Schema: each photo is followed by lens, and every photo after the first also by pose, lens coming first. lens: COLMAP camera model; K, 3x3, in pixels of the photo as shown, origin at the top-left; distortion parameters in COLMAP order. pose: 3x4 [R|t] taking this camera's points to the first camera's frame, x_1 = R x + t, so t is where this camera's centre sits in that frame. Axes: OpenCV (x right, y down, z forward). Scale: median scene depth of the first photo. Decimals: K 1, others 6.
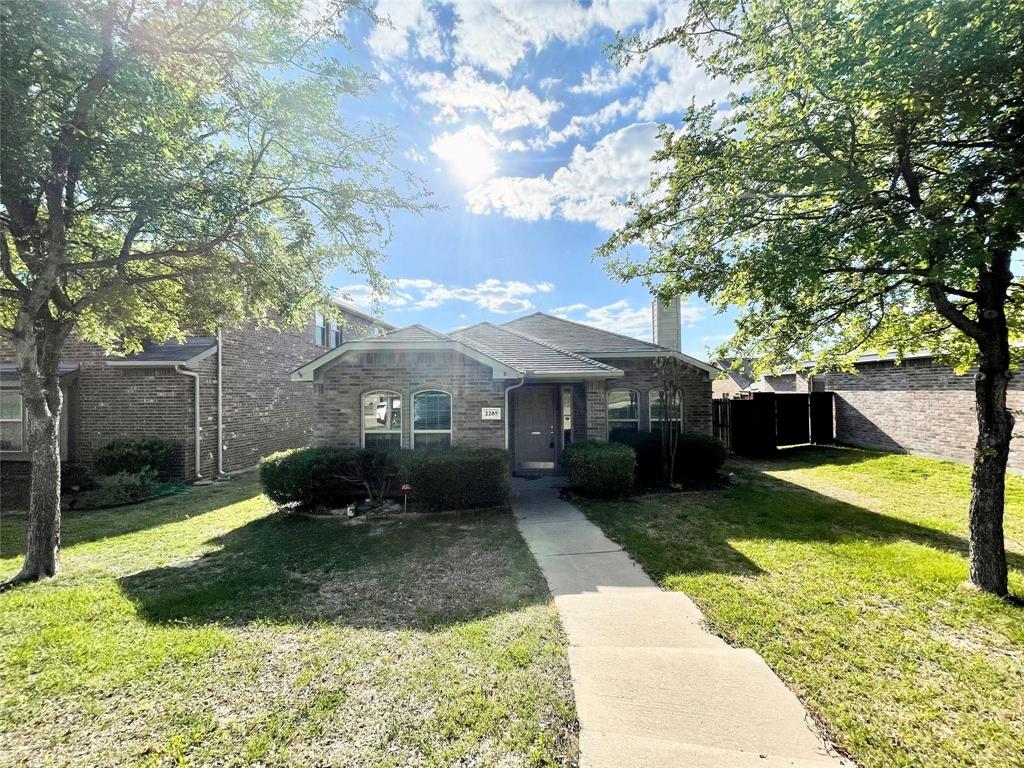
lens RADIAL K [[414.0, 0, 508.7], [0, 414.0, 383.8], [0, 0, 1]] dist [-0.003211, 0.001026]
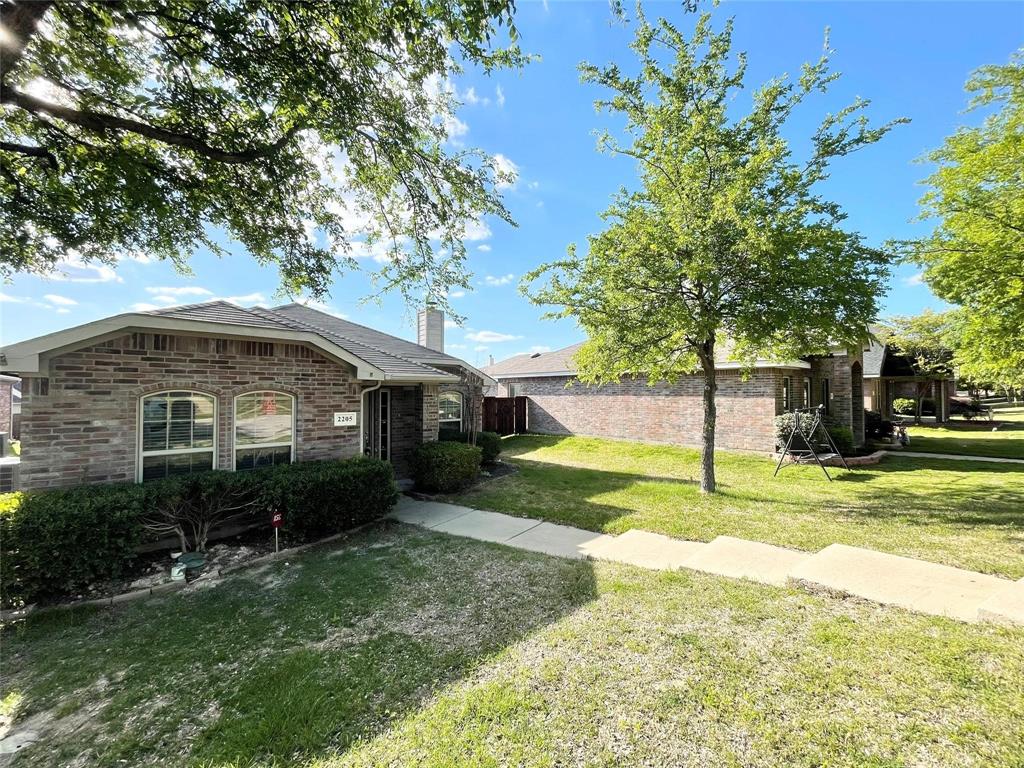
lens RADIAL K [[414.0, 0, 510.5], [0, 414.0, 387.4], [0, 0, 1]] dist [-0.003211, 0.001026]
pose [[0.677424, 0.019755, 0.735327, -0.452150], [-0.018637, 0.999779, -0.009690, 0.006760], [-0.735357, -0.007141, 0.677643, 0.145475]]
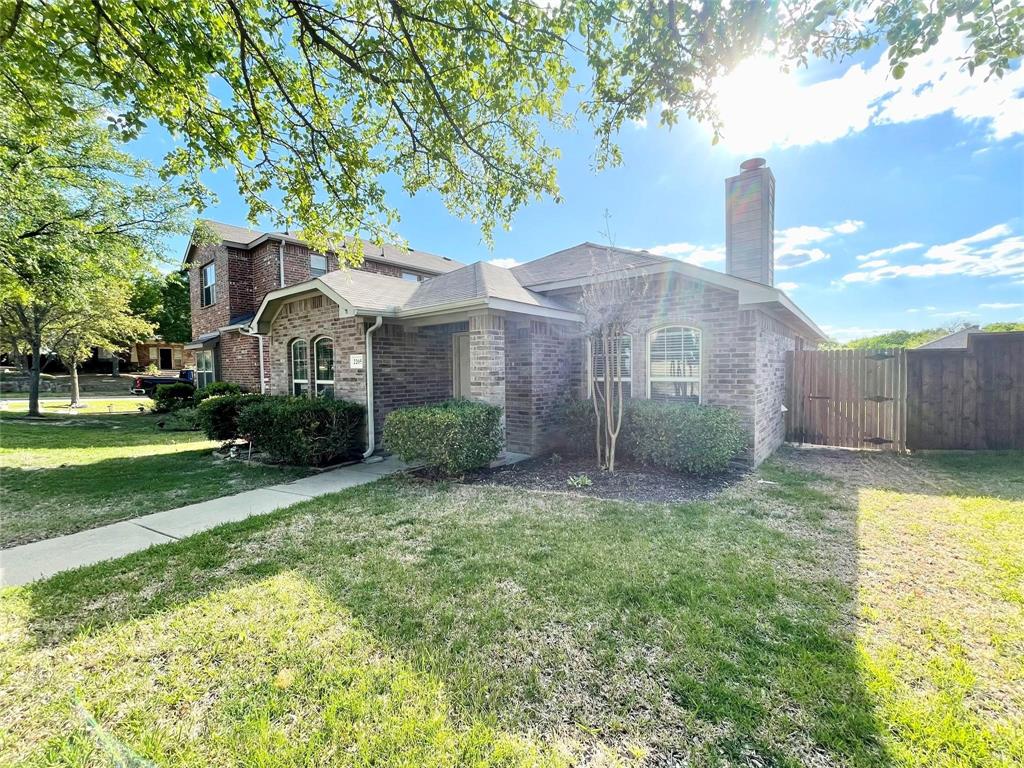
lens RADIAL K [[414.0, 0, 508.6], [0, 414.0, 388.5], [0, 0, 1]] dist [-0.003211, 0.001026]
pose [[0.828791, 0.028339, -0.558840, 0.683525], [0.013573, 0.997405, 0.070708, 0.071013], [0.559394, -0.066187, 0.826255, 0.474102]]
